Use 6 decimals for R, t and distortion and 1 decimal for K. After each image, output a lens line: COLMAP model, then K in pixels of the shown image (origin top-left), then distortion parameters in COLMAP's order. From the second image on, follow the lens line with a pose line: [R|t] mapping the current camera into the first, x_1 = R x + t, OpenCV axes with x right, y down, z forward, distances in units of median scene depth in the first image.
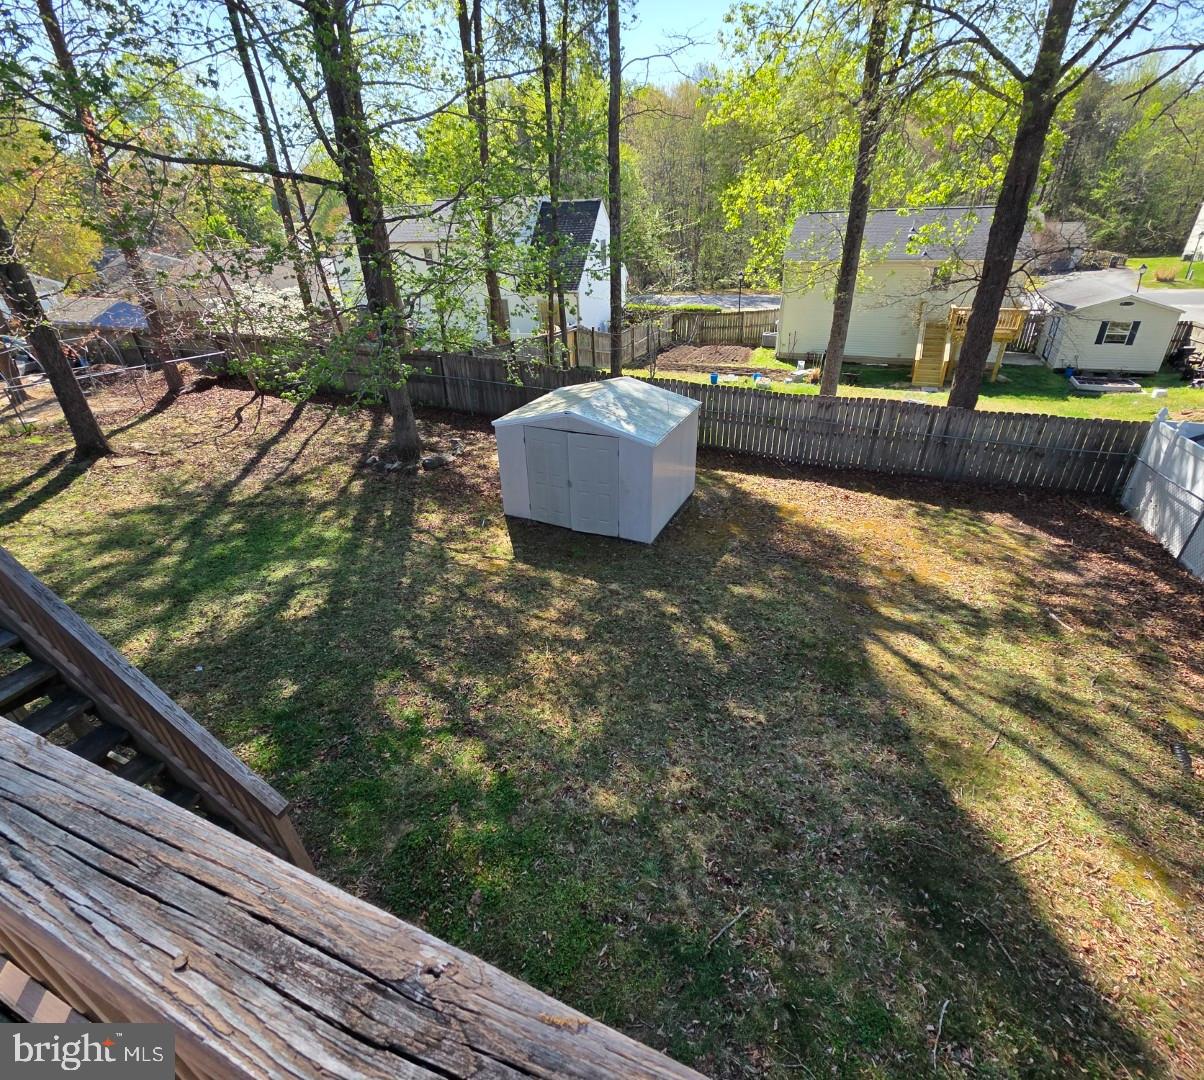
lens RADIAL K [[600.1, 0, 602.4], [0, 600.1, 540.8], [0, 0, 1]] dist [0.000325, -0.003739]
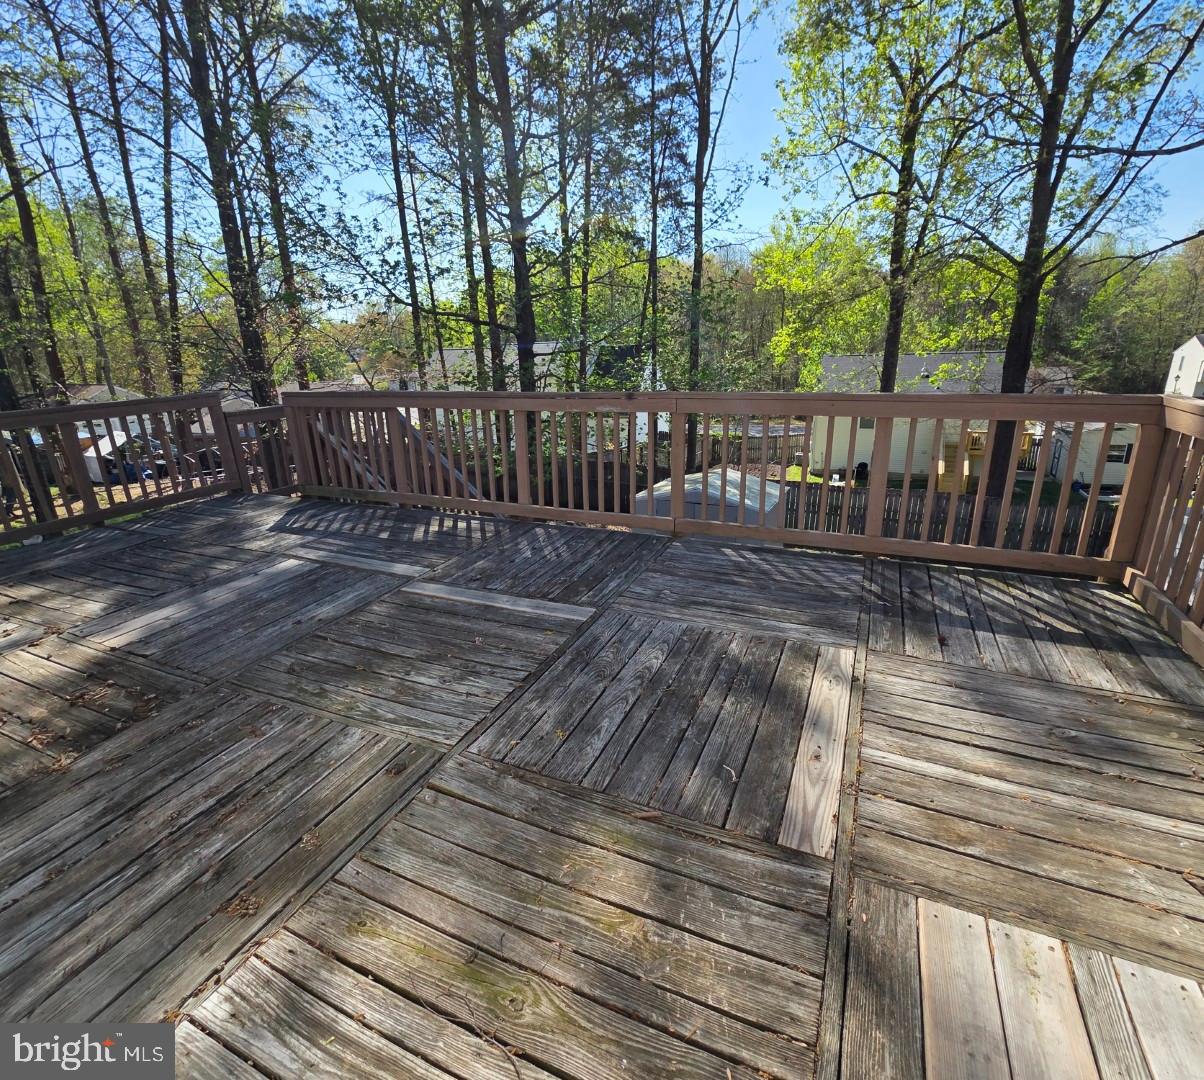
lens RADIAL K [[600.1, 0, 602.3], [0, 600.1, 539.4], [0, 0, 1]] dist [0.000325, -0.003739]
pose [[0.999668, 0.015374, -0.020688, -0.126867], [-0.019273, 0.978802, -0.203898, 0.089908], [0.017115, 0.204229, 0.978774, -0.142303]]
